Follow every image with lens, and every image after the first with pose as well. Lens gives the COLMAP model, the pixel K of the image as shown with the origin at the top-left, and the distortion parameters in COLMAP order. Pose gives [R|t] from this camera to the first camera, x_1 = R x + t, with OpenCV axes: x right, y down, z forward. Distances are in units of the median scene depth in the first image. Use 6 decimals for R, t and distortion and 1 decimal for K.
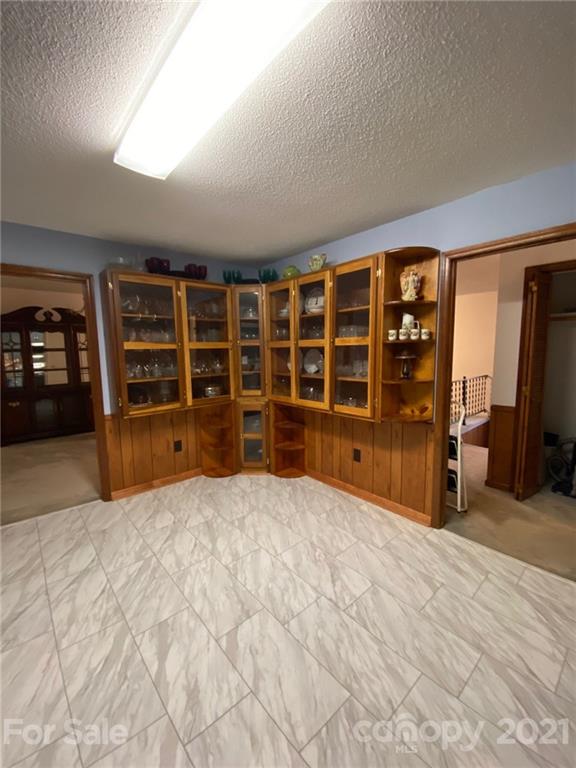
lens RADIAL K [[308.8, 0, 289.4], [0, 308.8, 383.3], [0, 0, 1]] dist [0.023096, -0.021842]
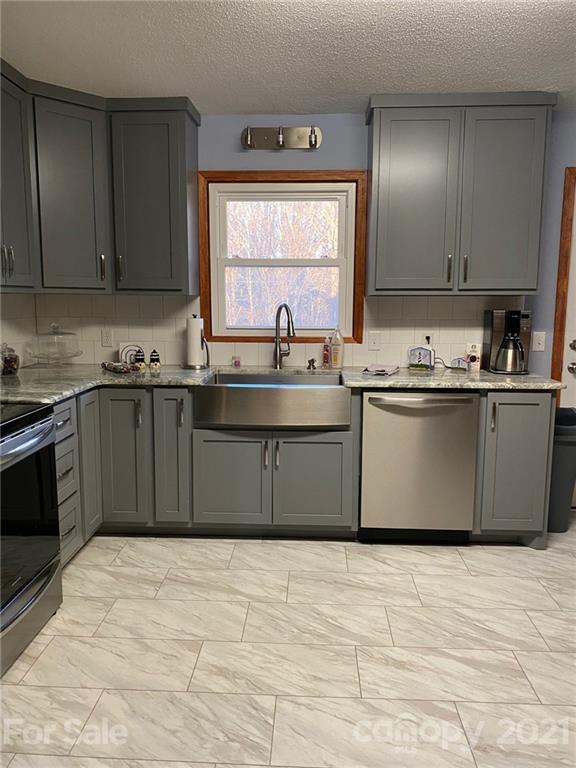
lens RADIAL K [[584.1, 0, 283.6], [0, 584.1, 380.1], [0, 0, 1]] dist [0.087767, -0.109118]
pose [[-0.700461, 0.105177, -0.705899, 0.910989], [-0.076104, 0.972434, 0.220408, -0.116916], [0.709622, 0.208109, -0.673148, 1.536282]]
